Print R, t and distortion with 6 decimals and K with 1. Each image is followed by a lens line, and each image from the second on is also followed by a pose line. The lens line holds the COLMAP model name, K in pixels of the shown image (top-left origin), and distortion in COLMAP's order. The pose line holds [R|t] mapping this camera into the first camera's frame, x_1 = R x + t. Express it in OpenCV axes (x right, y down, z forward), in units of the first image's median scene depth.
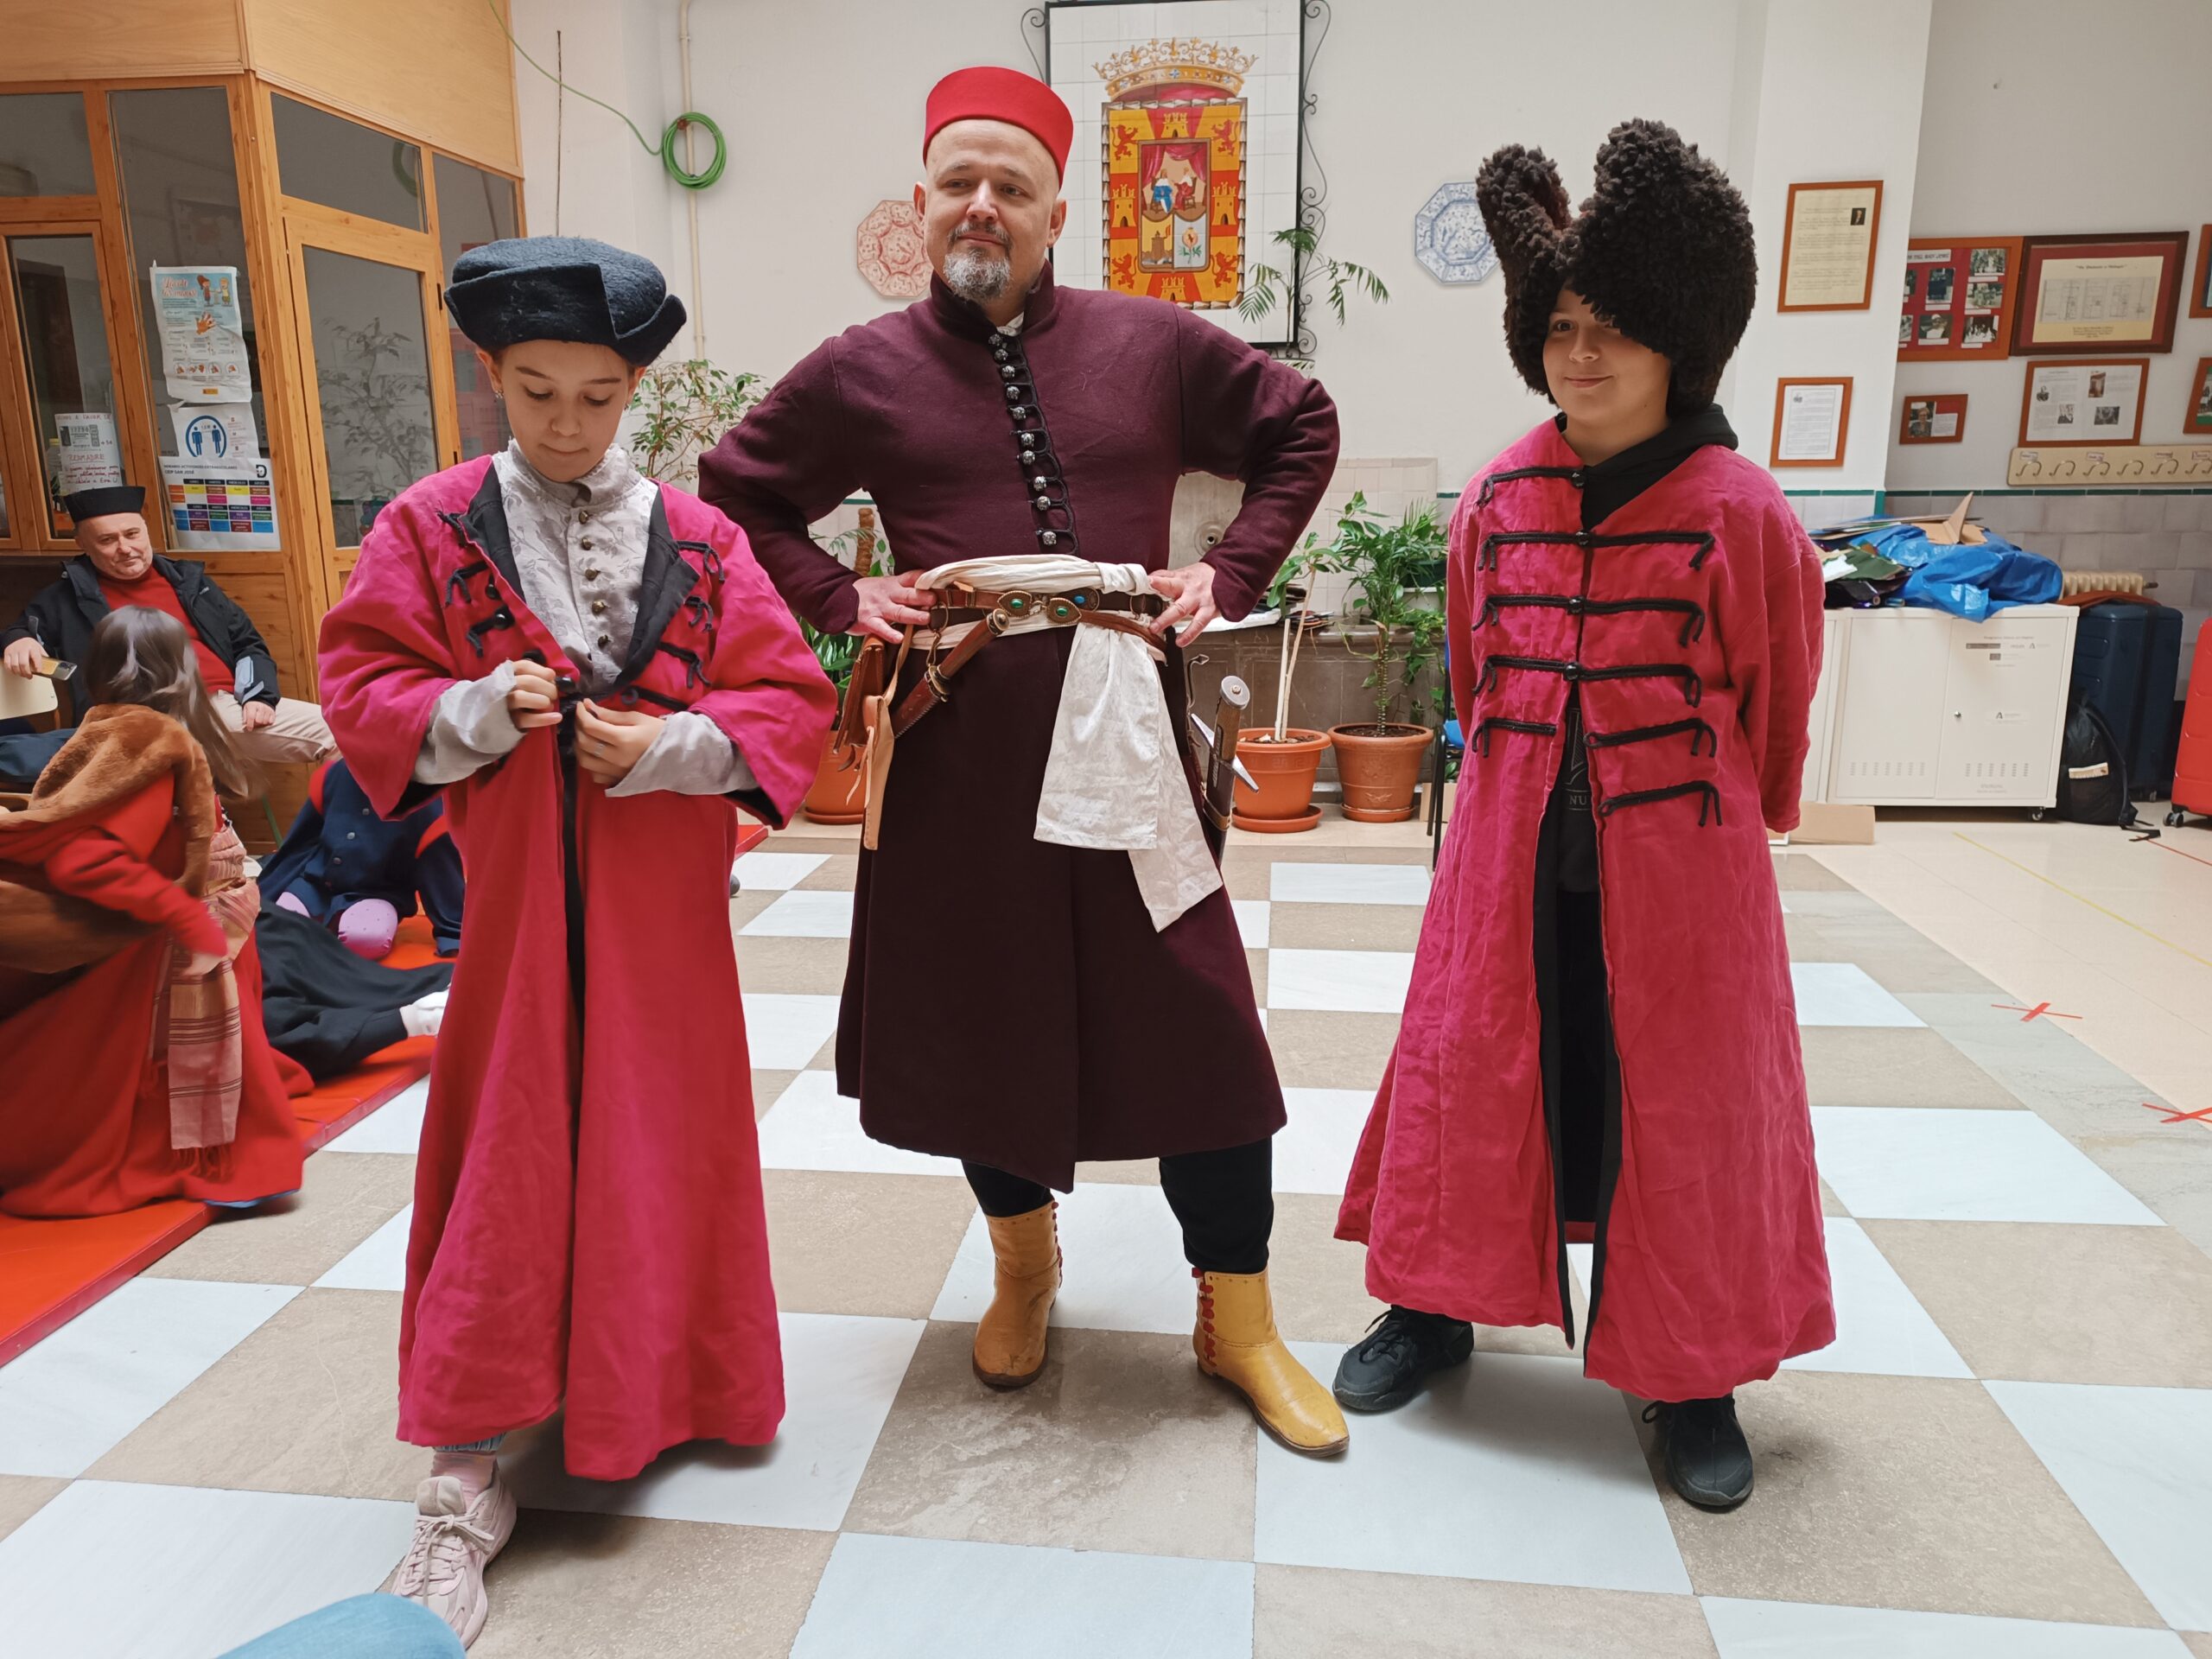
lens RADIAL K [[1574.8, 0, 1091.7], [0, 1574.8, 832.1], [0, 0, 1]] dist [0.030776, -0.032082]
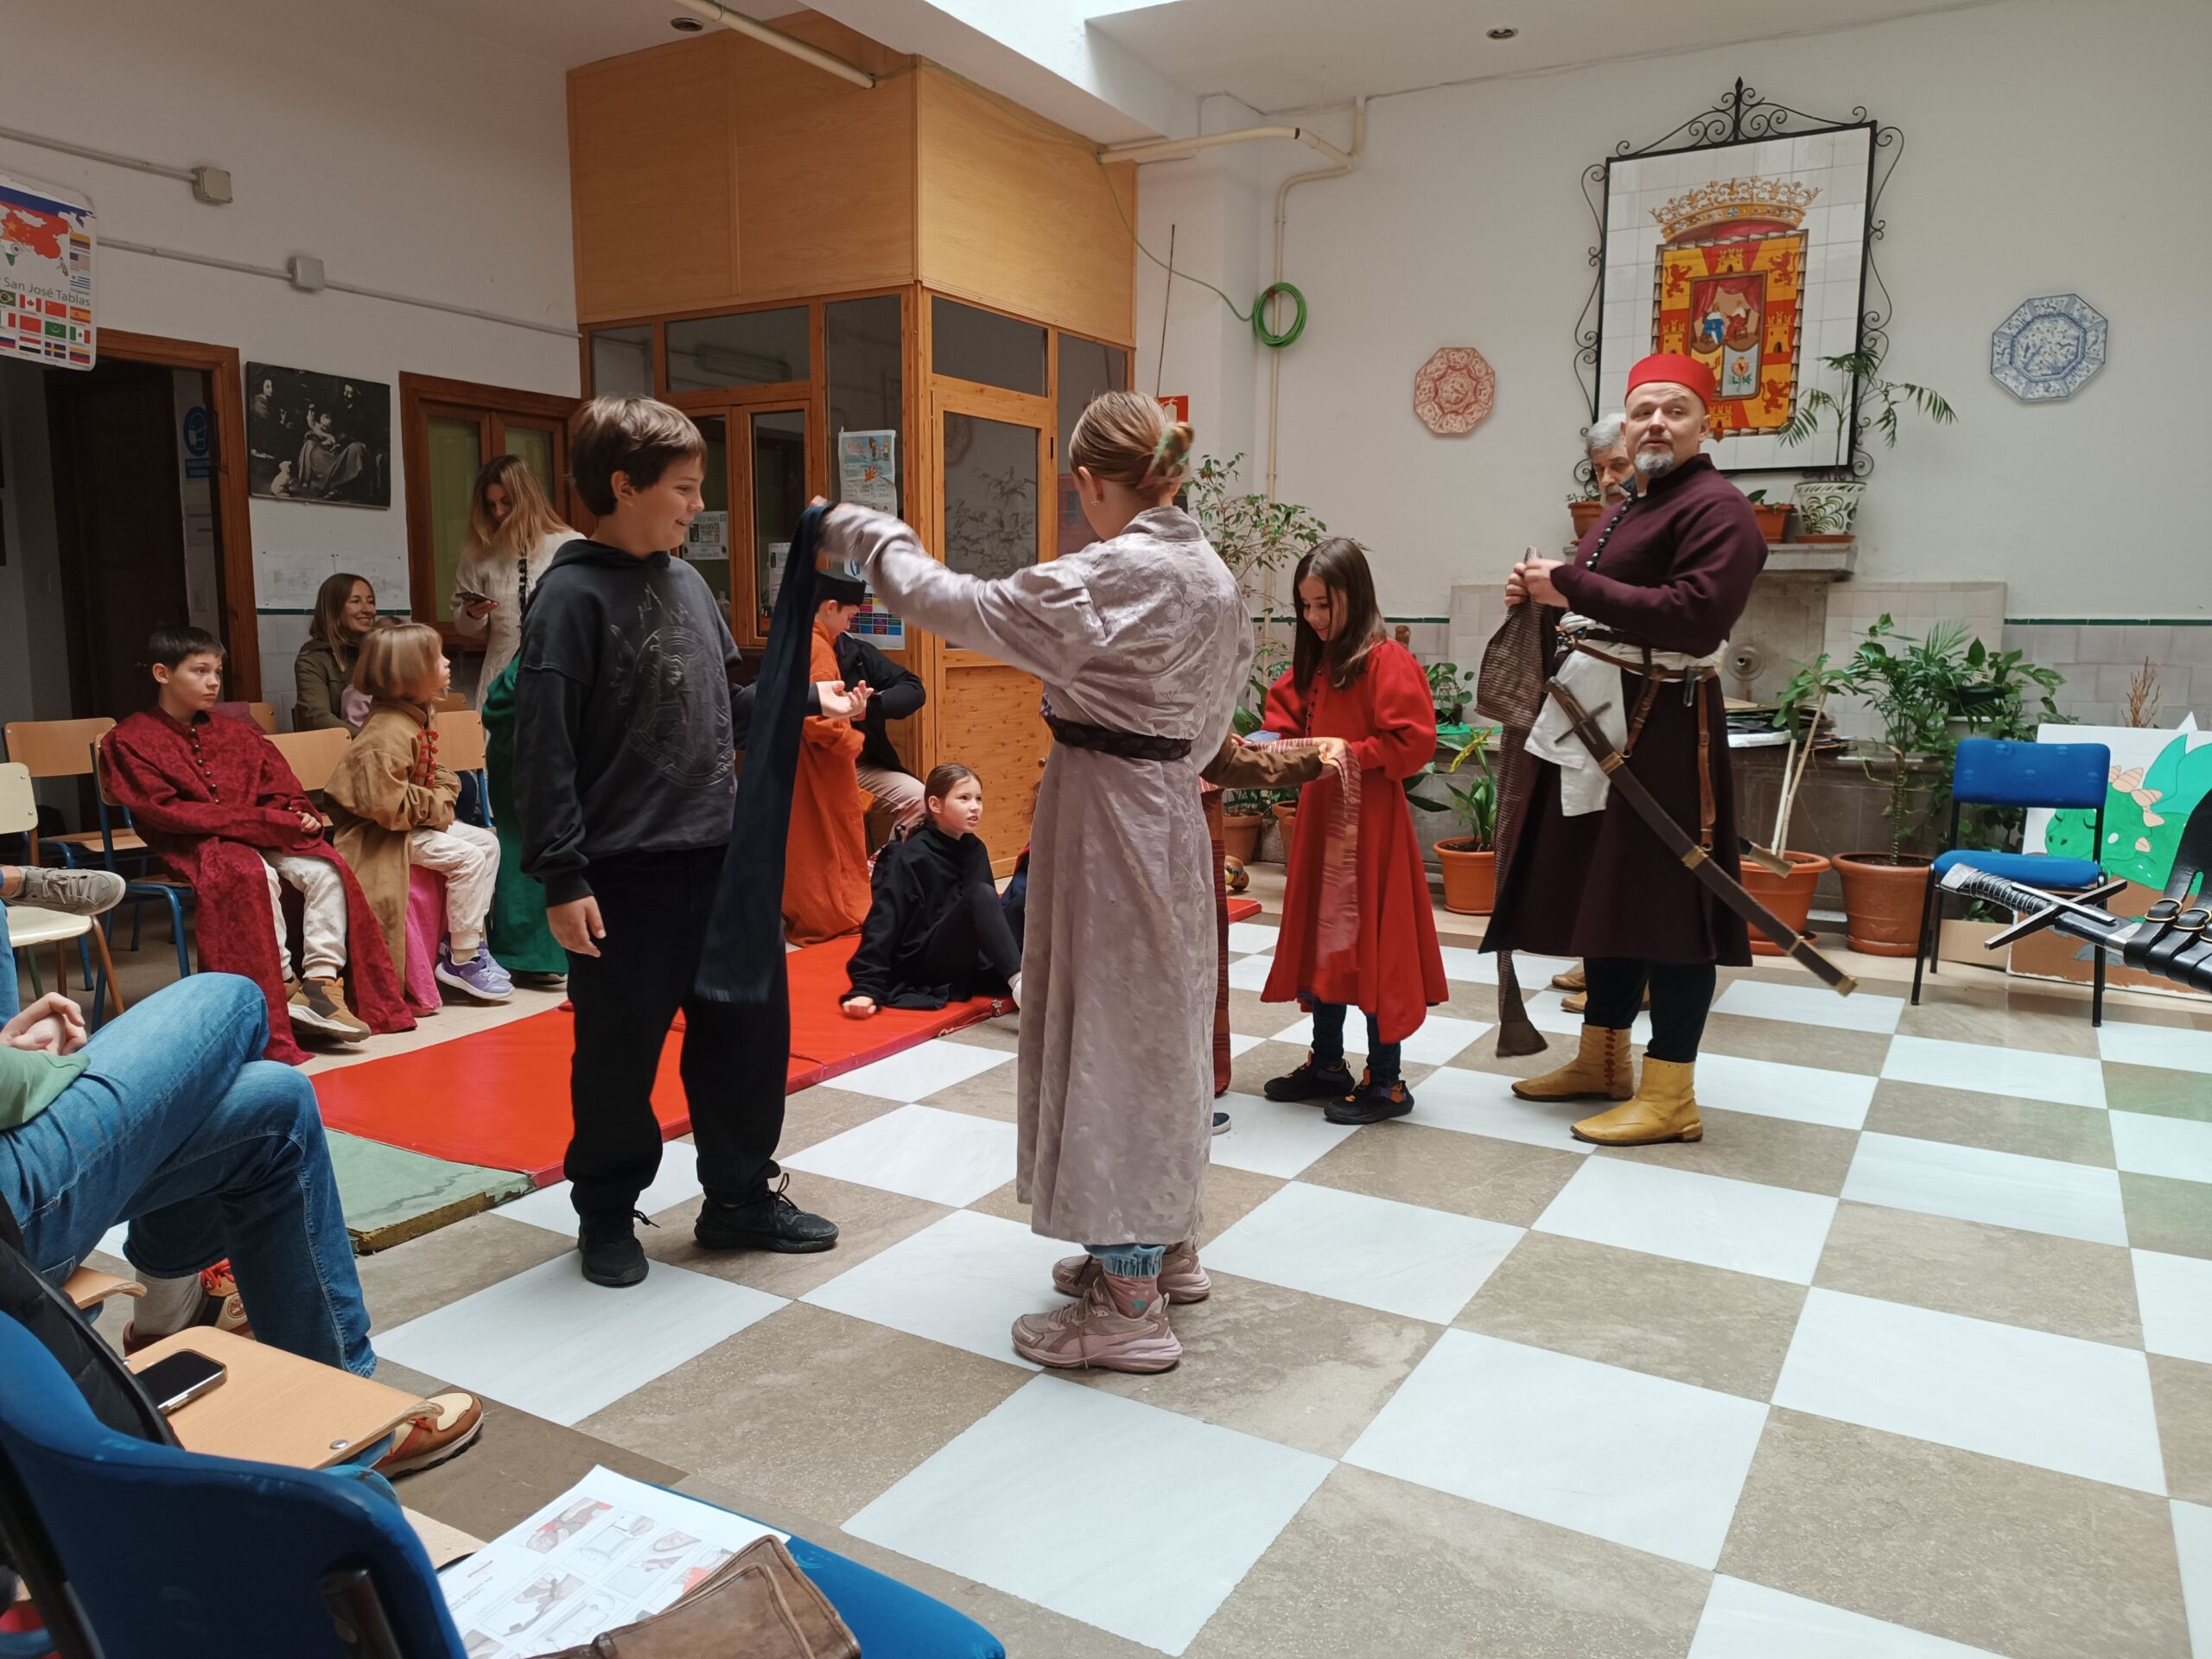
lens RADIAL K [[1574.8, 0, 1091.7], [0, 1574.8, 832.1], [0, 0, 1]] dist [0.030776, -0.032082]
pose [[0.915678, 0.068090, -0.396102, 0.105432], [-0.099878, 0.993179, -0.060162, 0.022278], [0.389304, 0.094650, 0.916233, -0.062636]]
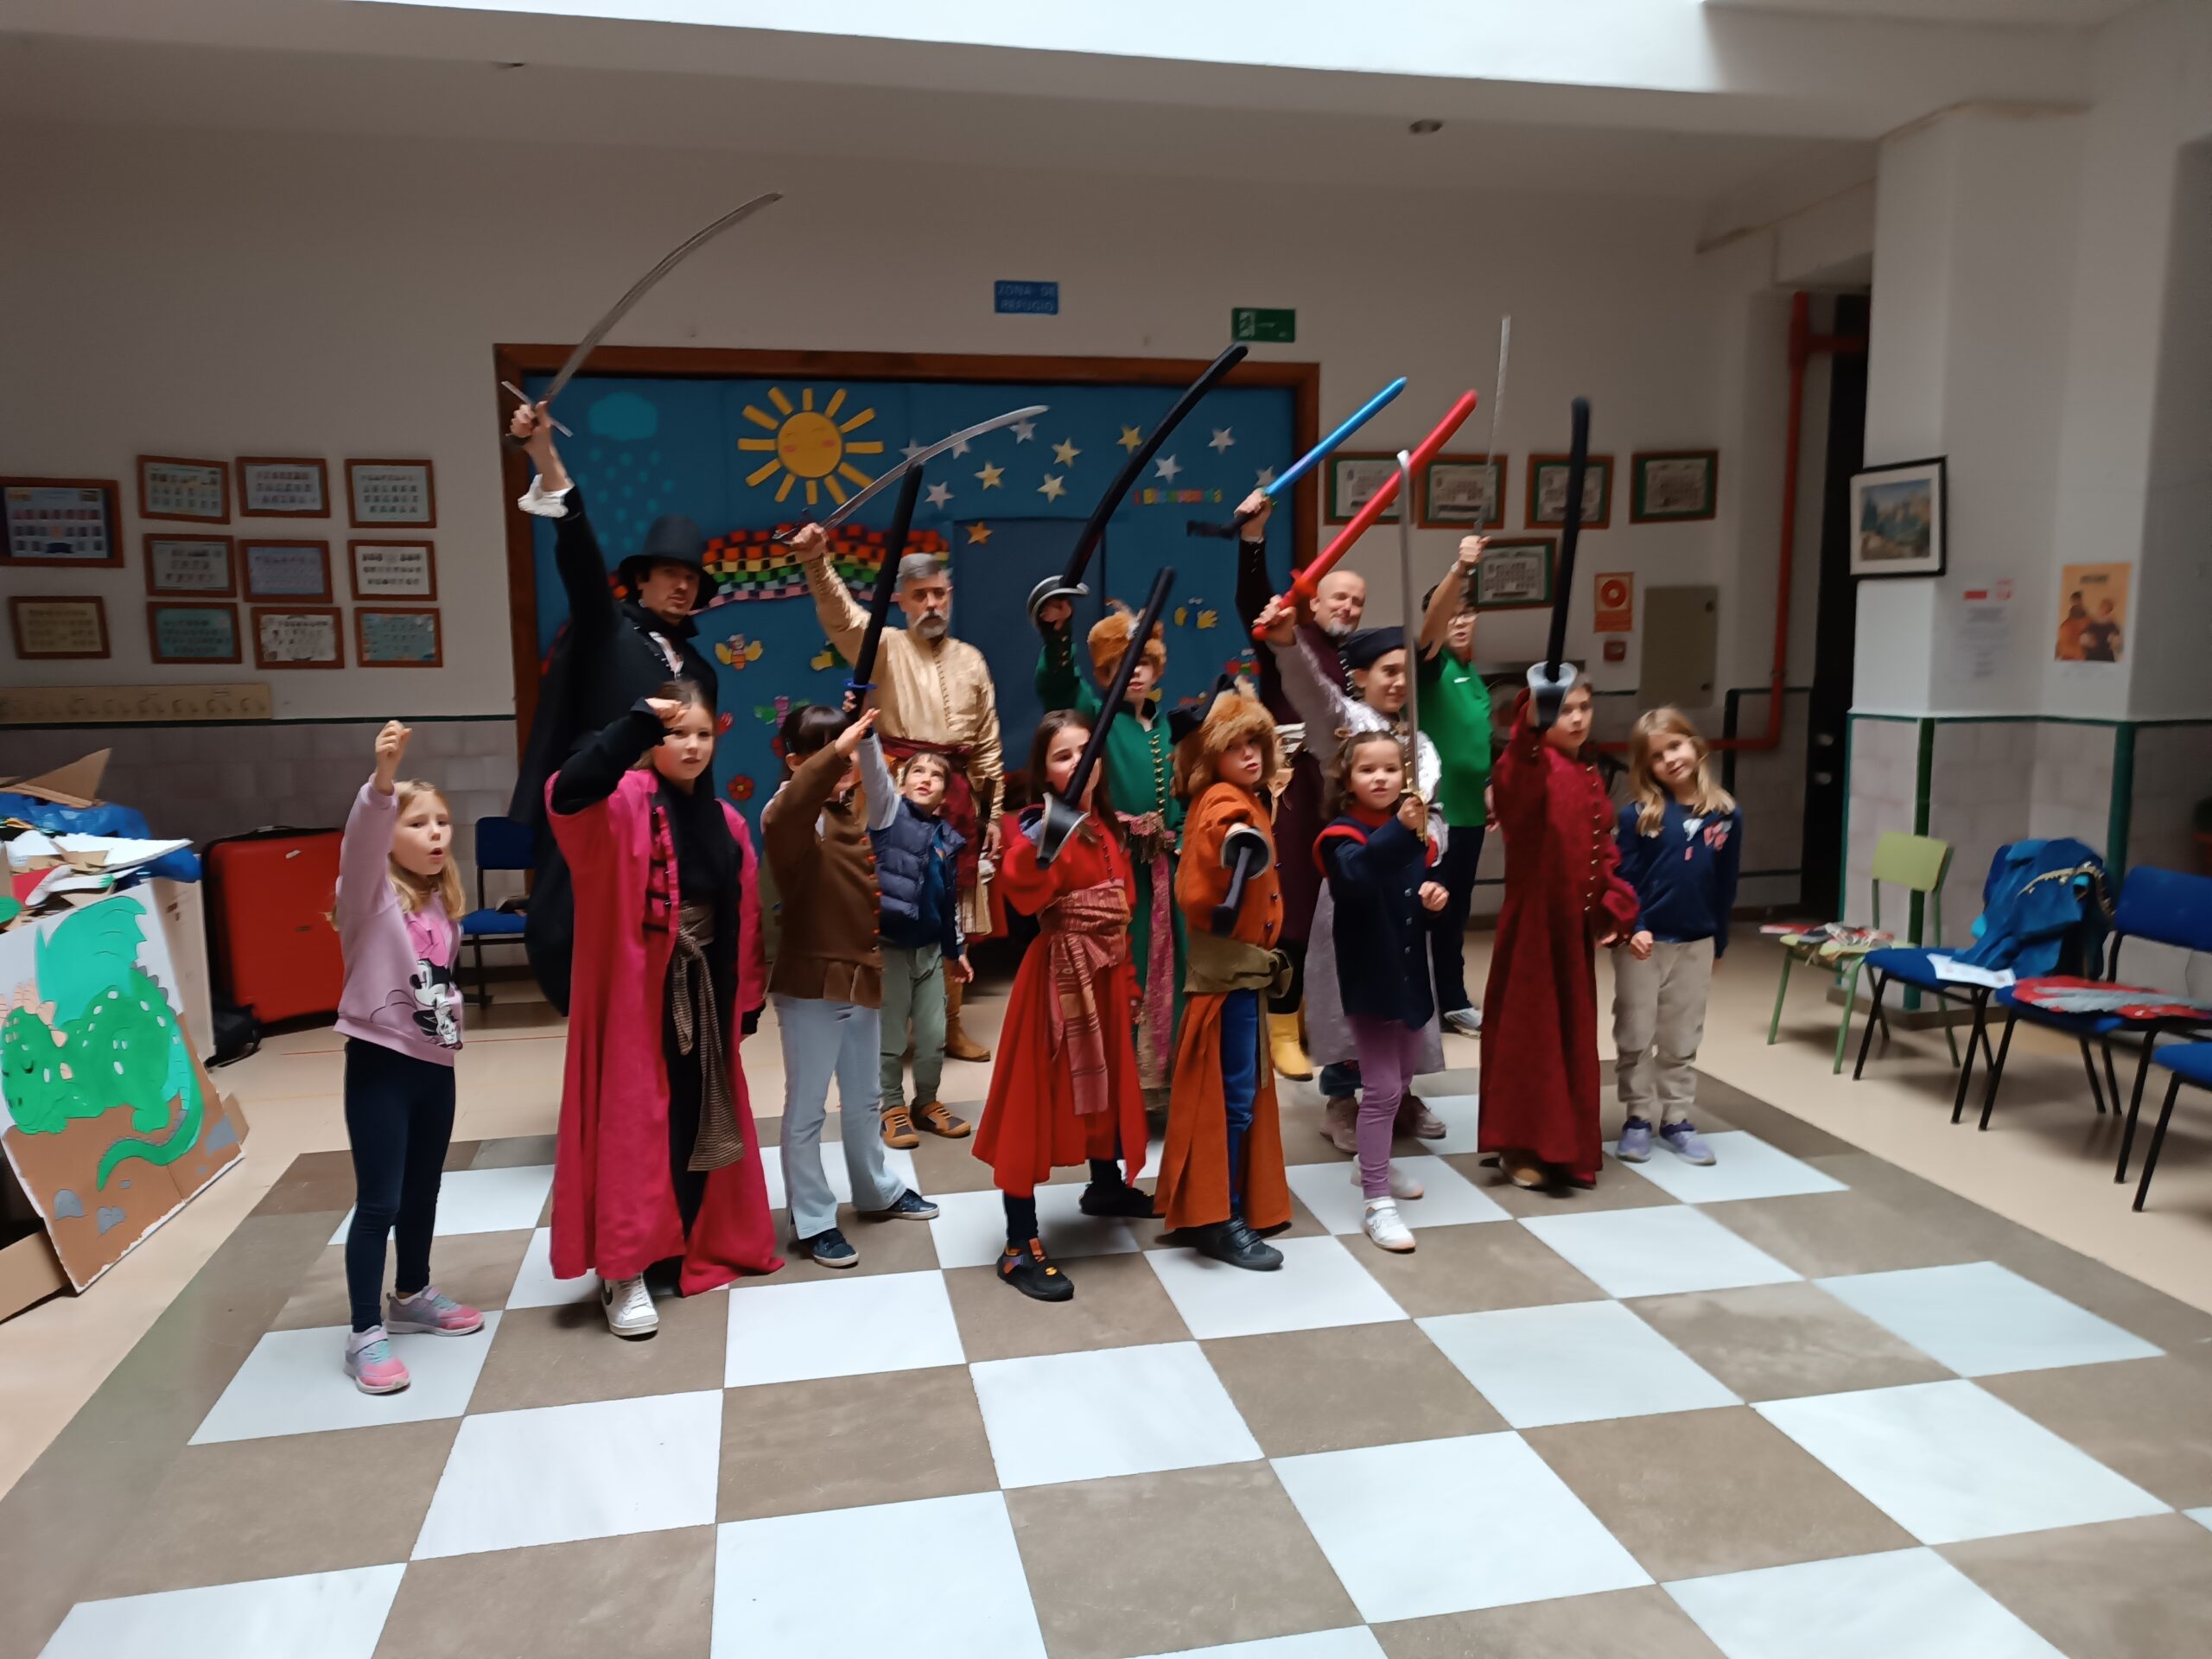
lens RADIAL K [[1574.8, 0, 1091.7], [0, 1574.8, 832.1], [0, 0, 1]] dist [0.030776, -0.032082]
pose [[-0.316982, -0.114764, 0.941463, -0.408793], [0.216967, 0.957554, 0.189776, -0.187652], [-0.923281, 0.264422, -0.278627, 0.638925]]
